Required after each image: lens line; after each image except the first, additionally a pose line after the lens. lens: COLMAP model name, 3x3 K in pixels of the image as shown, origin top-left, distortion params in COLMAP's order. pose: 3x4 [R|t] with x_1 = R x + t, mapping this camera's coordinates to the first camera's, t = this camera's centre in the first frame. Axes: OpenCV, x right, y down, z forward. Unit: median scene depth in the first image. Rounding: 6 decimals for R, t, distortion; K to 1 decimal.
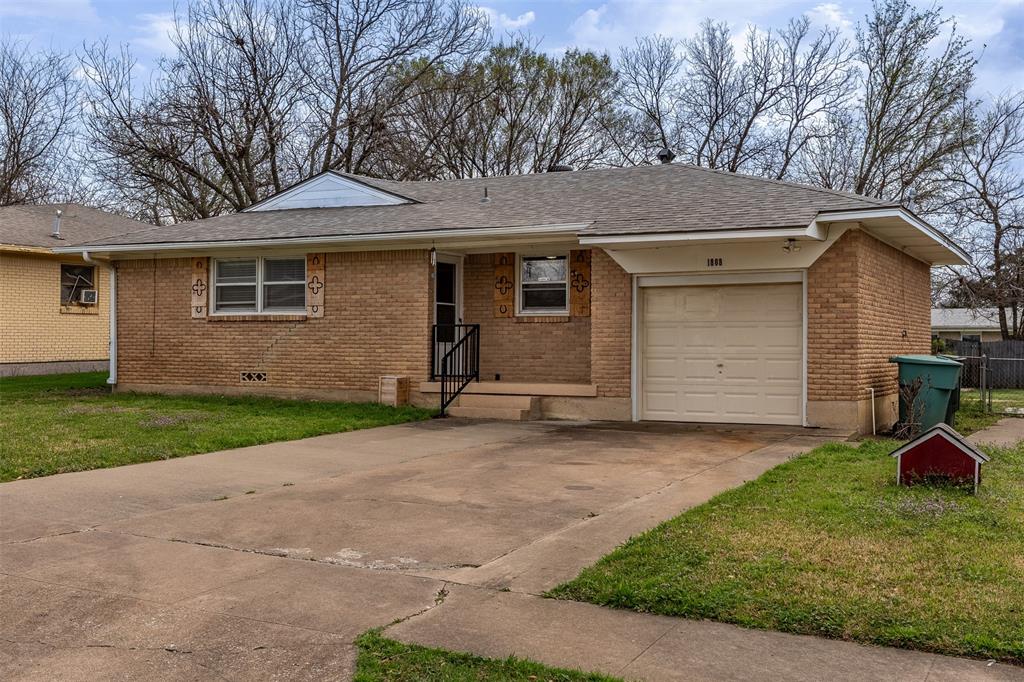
lens RADIAL K [[1109.9, 0, 512.0], [0, 1109.9, 341.0], [0, 0, 1]] dist [0.000792, -0.000324]
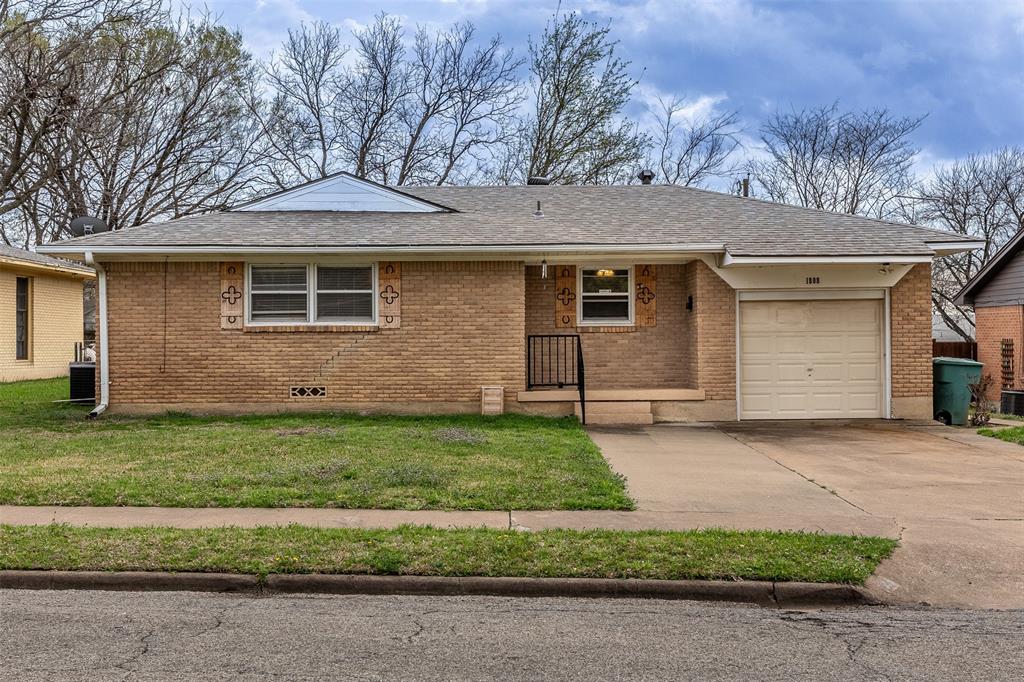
lens RADIAL K [[1209.4, 0, 512.0], [0, 1209.4, 341.0], [0, 0, 1]] dist [0.004971, 0.007159]
pose [[0.889122, -0.009283, 0.457577, -0.576962], [0.009586, 0.999953, 0.001660, -0.011032], [-0.457571, 0.002910, 0.889168, 0.016776]]
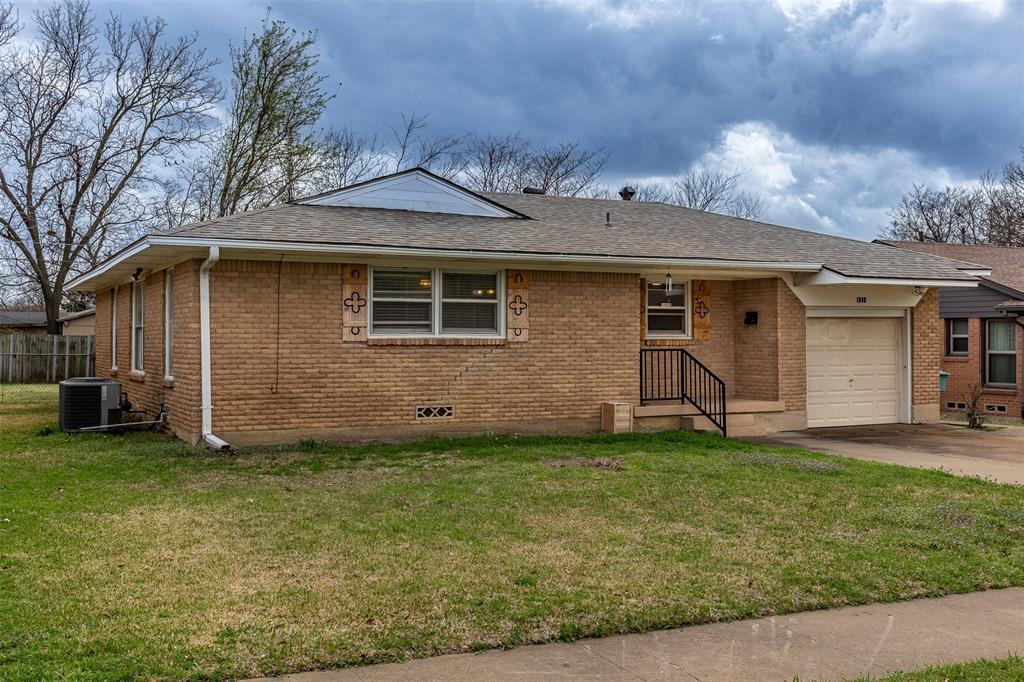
lens RADIAL K [[1091.3, 0, 511.9], [0, 1091.3, 338.9], [0, 0, 1]] dist [-0.001424, 0.001358]
pose [[0.597478, -0.004775, 0.801871, -0.906106], [0.002410, 0.999988, 0.004159, -0.027527], [-0.801881, -0.000552, 0.597483, 0.489097]]
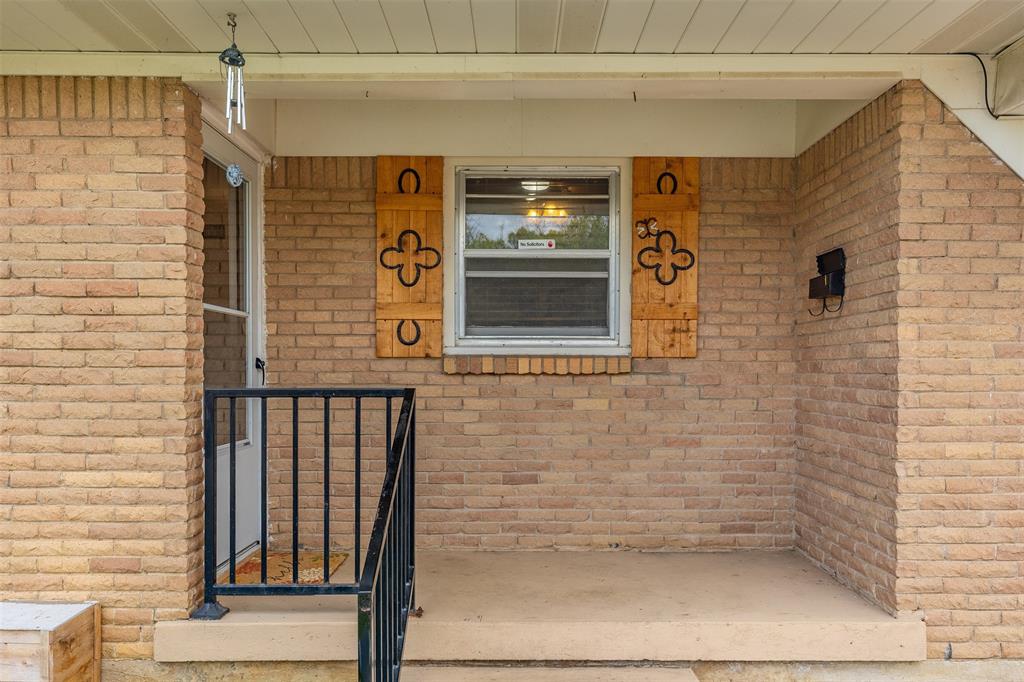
lens RADIAL K [[831.3, 0, 511.1], [0, 831.3, 394.5], [0, 0, 1]] dist [-0.000060, -0.001140]
pose [[0.890345, -0.017457, 0.454951, -0.092786], [-0.000145, 0.999254, 0.038627, -0.020073], [-0.455286, -0.034458, 0.889678, 0.778302]]
